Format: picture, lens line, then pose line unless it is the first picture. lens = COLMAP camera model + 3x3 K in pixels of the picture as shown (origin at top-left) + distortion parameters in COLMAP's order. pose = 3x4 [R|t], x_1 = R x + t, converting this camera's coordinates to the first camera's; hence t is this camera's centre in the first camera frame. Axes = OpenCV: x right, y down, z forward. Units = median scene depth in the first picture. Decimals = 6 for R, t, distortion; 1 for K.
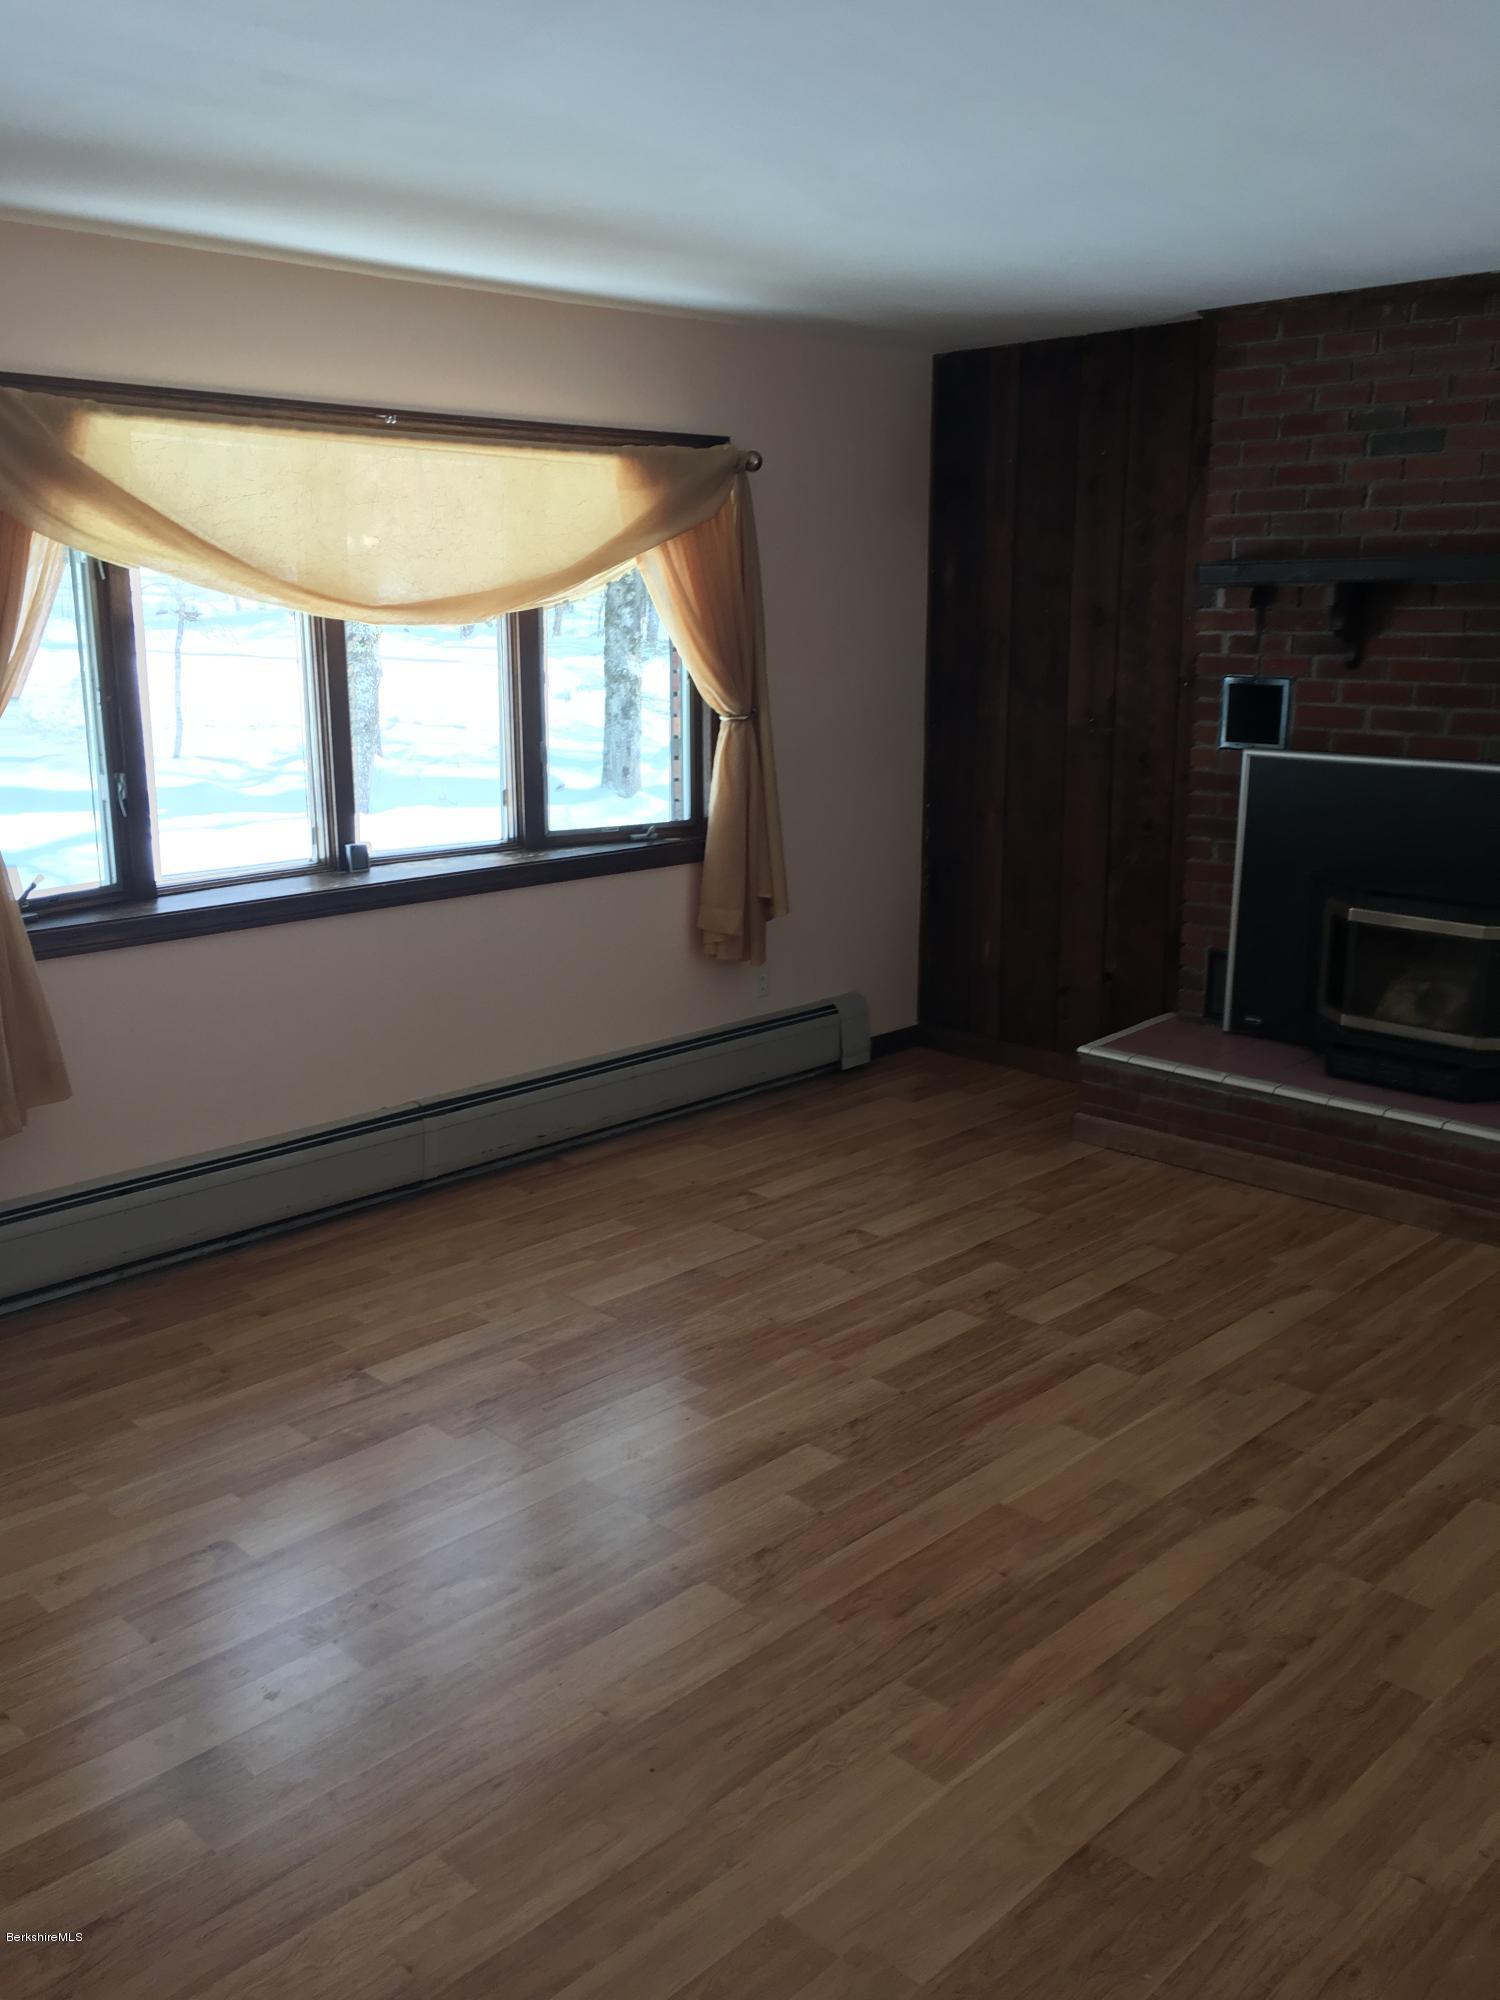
lens RADIAL K [[1680.9, 0, 758.0], [0, 1680.9, 997.4], [0, 0, 1]] dist [0.066497, -0.035886]
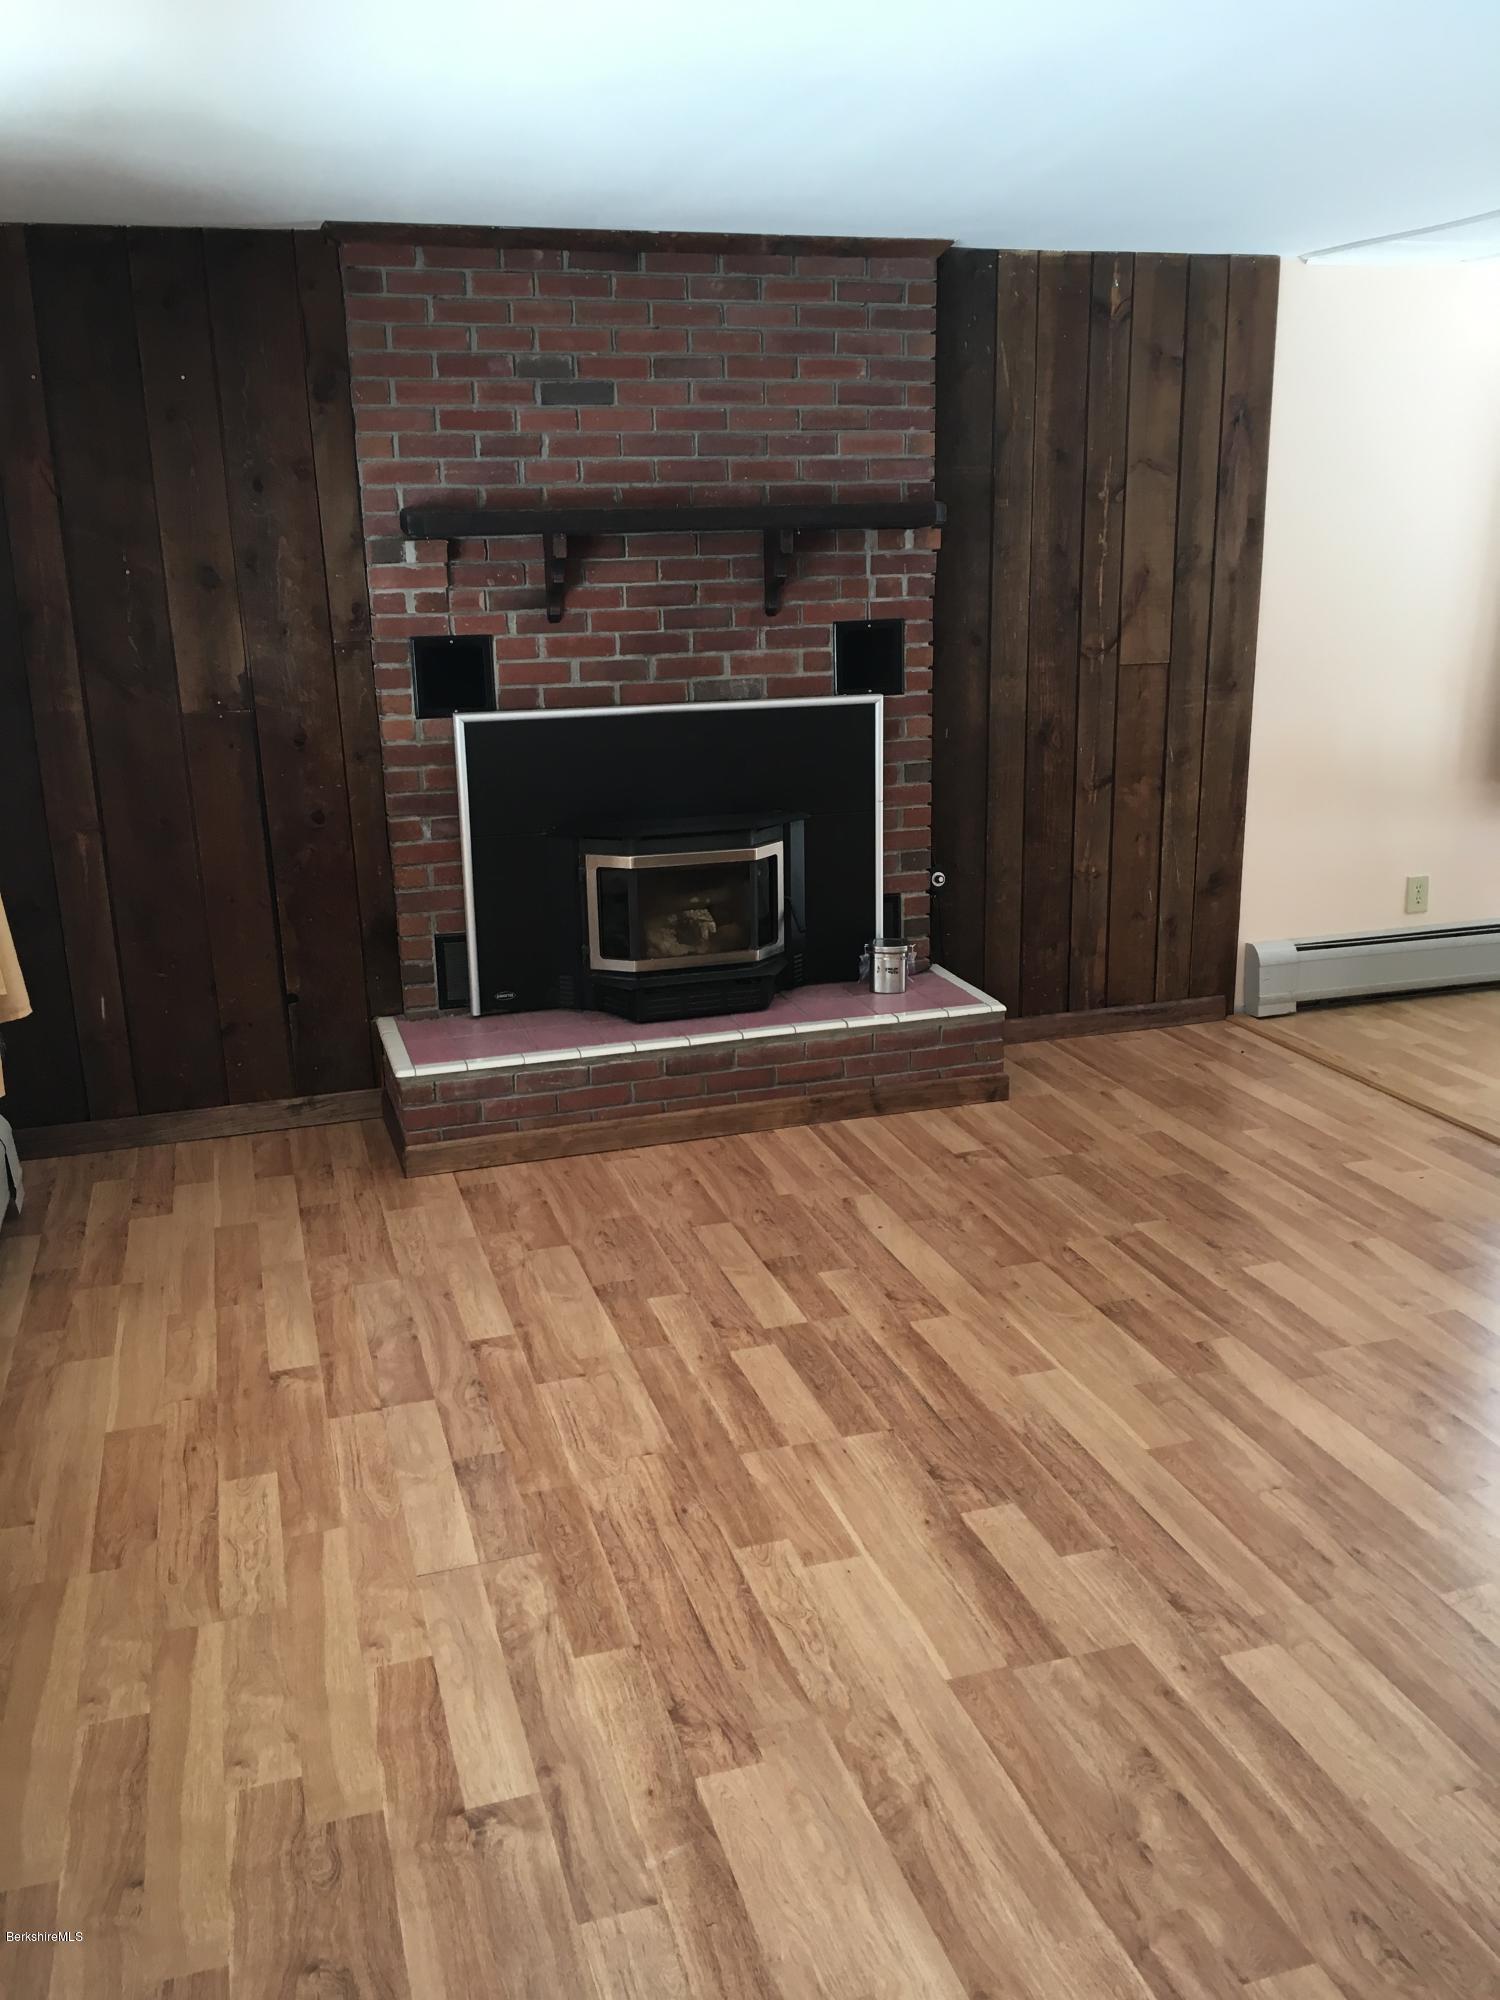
lens RADIAL K [[1680.9, 0, 747.0], [0, 1680.9, 1009.3], [0, 0, 1]] dist [0.066497, -0.035886]
pose [[0.480978, -0.244702, 0.841891, -0.491373], [0.225118, 0.962535, 0.151156, -0.102054], [-0.847338, 0.116822, 0.518045, 0.428965]]
